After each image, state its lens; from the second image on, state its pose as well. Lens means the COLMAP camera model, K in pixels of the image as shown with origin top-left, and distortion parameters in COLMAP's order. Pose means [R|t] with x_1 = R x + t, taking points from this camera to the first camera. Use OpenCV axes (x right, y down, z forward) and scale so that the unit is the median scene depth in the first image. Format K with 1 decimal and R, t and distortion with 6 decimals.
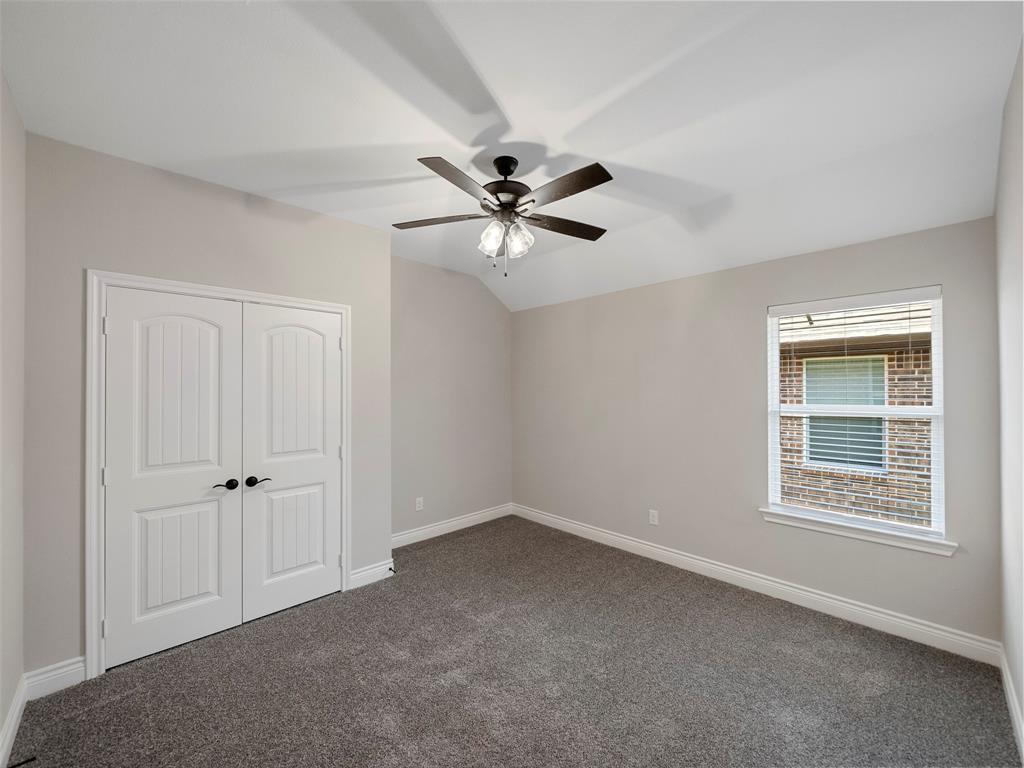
lens RADIAL K [[407.8, 0, 509.4], [0, 407.8, 386.6], [0, 0, 1]] dist [-0.001248, -0.000376]
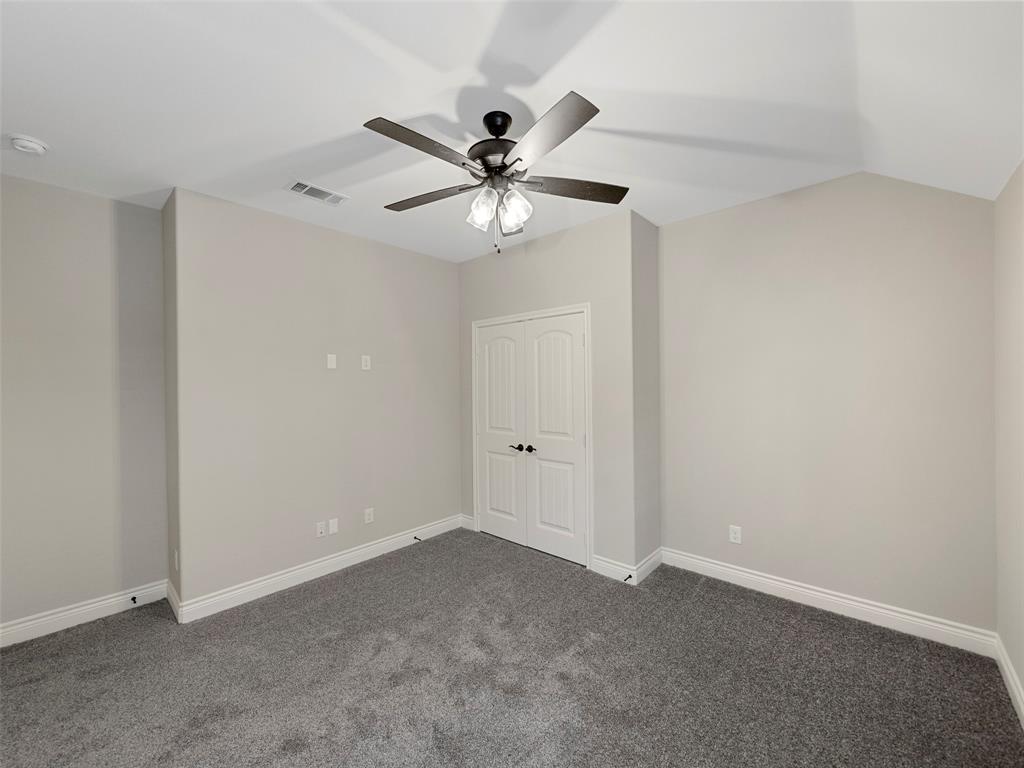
lens RADIAL K [[407.8, 0, 509.4], [0, 407.8, 386.6], [0, 0, 1]] dist [-0.001248, -0.000376]
pose [[0.067103, 0.007286, -0.997719, 0.779434], [0.021356, 0.999734, 0.008737, 0.006373], [0.997518, -0.021893, 0.066929, 0.870021]]
